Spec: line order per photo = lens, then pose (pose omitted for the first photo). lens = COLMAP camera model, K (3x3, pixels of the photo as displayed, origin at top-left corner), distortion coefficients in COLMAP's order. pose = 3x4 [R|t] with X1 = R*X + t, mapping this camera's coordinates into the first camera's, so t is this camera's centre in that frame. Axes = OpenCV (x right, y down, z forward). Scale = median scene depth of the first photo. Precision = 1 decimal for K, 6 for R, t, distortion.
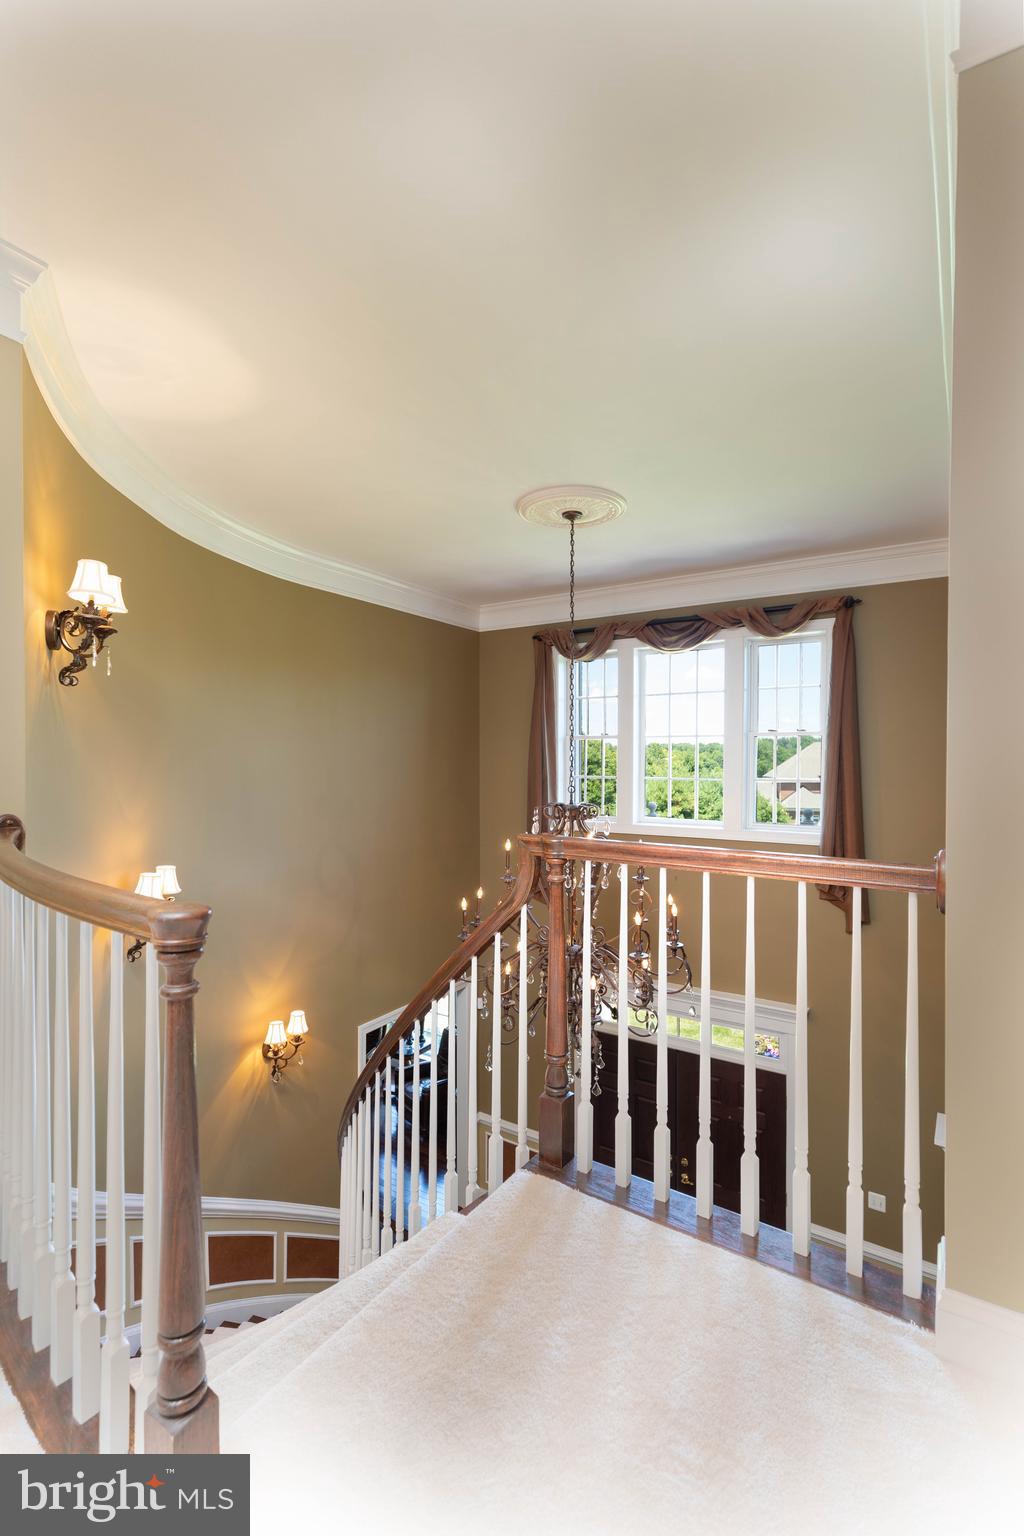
lens RADIAL K [[689.3, 0, 505.4], [0, 689.3, 761.0], [0, 0, 1]] dist [0.007712, -0.000376]
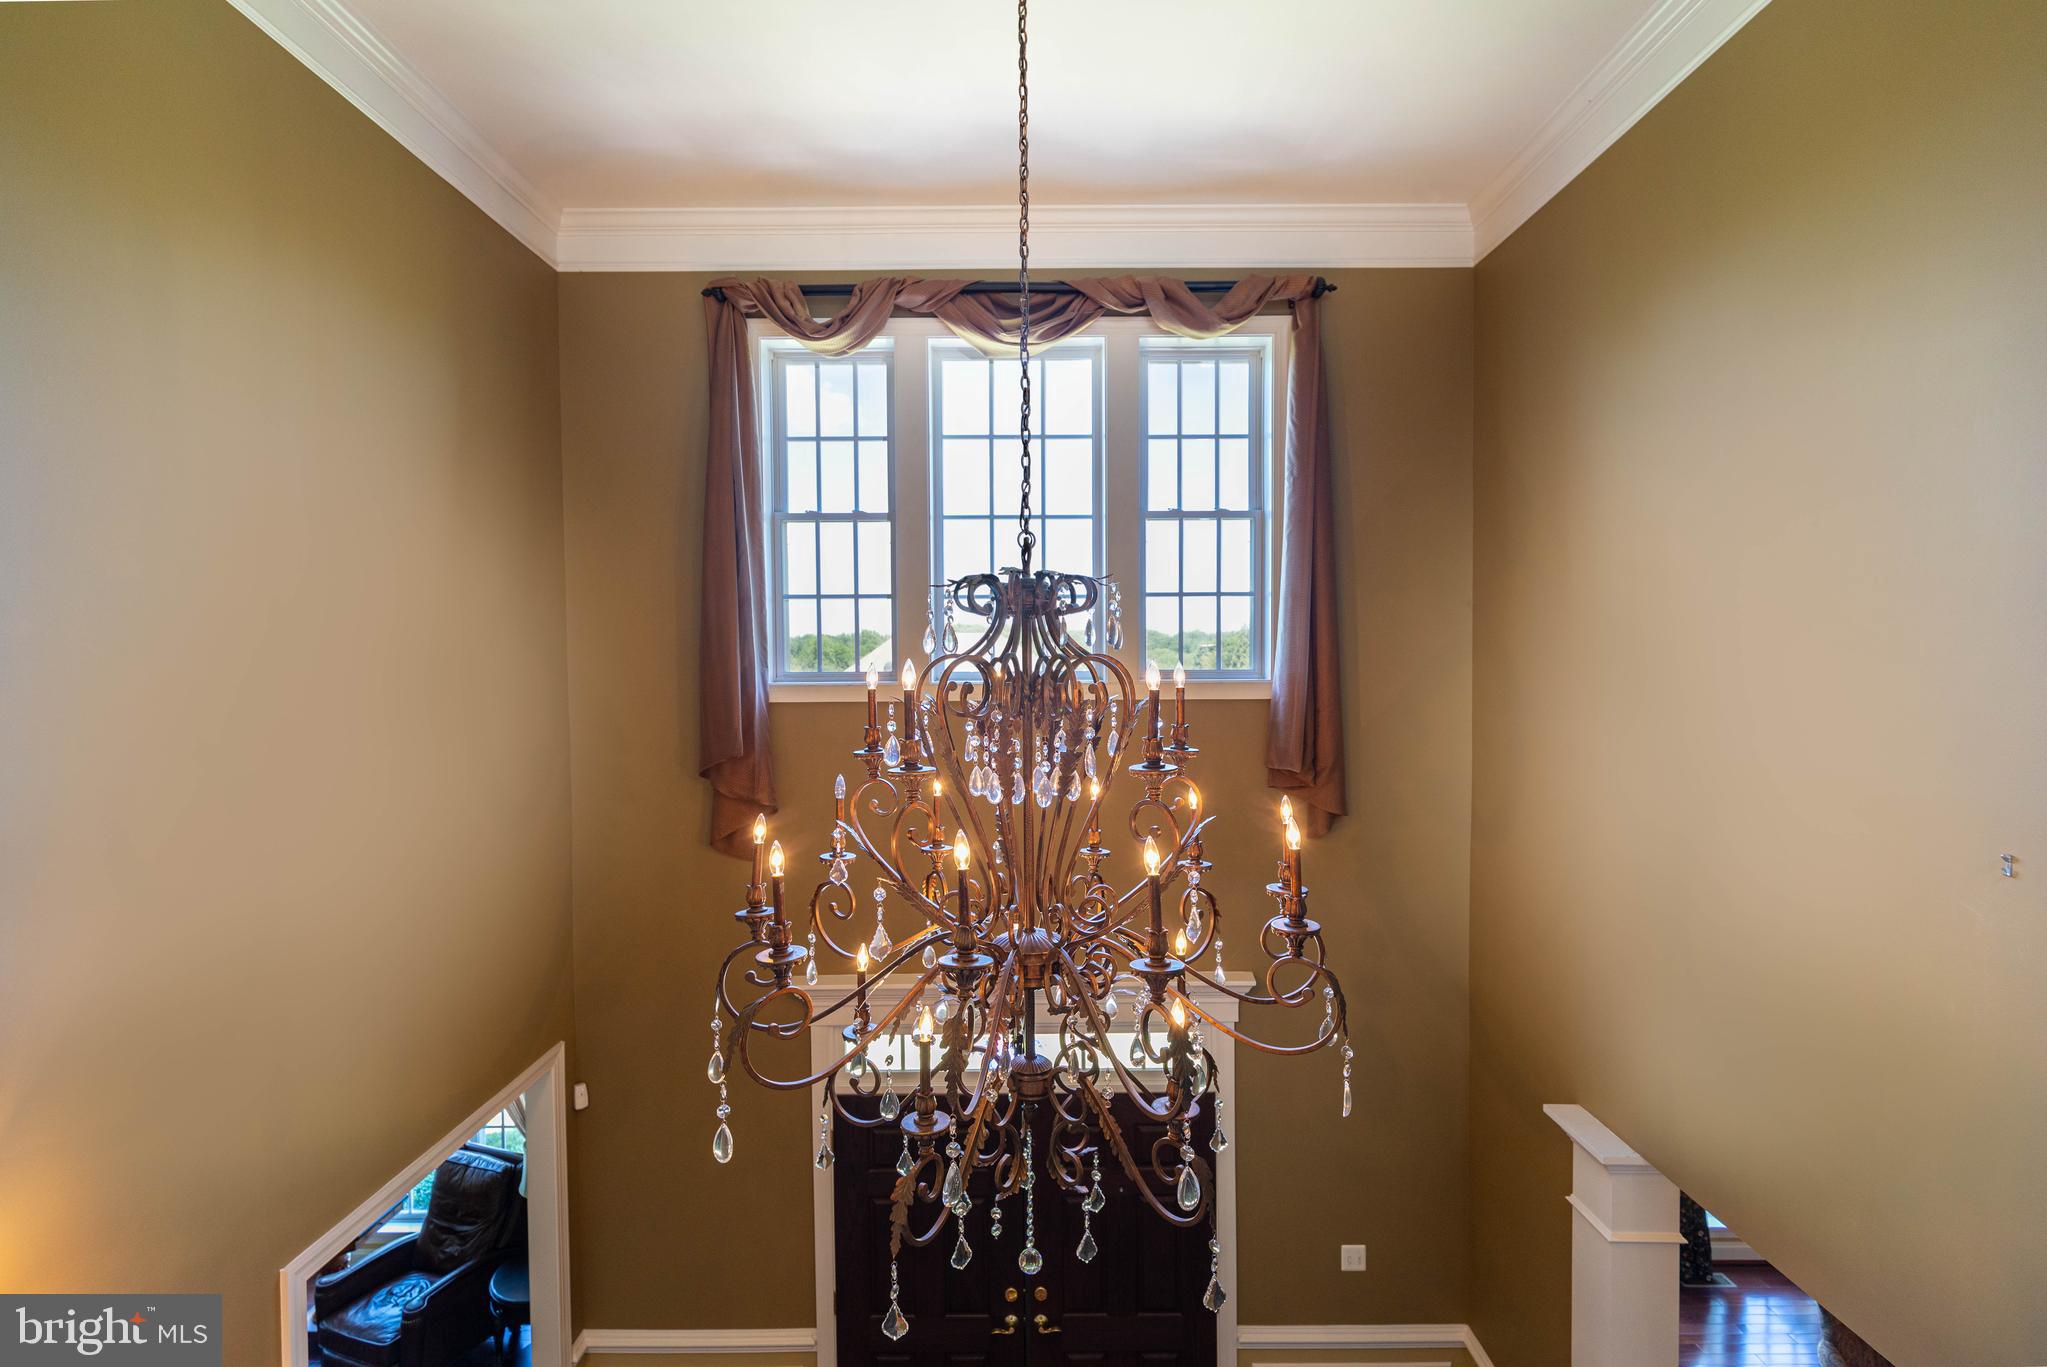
lens RADIAL K [[918.6, 0, 1003.9], [0, 918.6, 686.4], [0, 0, 1]] dist [0.007712, -0.000376]
pose [[0.839795, -0.015771, 0.542675, -0.185270], [0.001340, 0.999635, 0.026976, 0.099686], [-0.542902, -0.021927, 0.839510, 0.505426]]
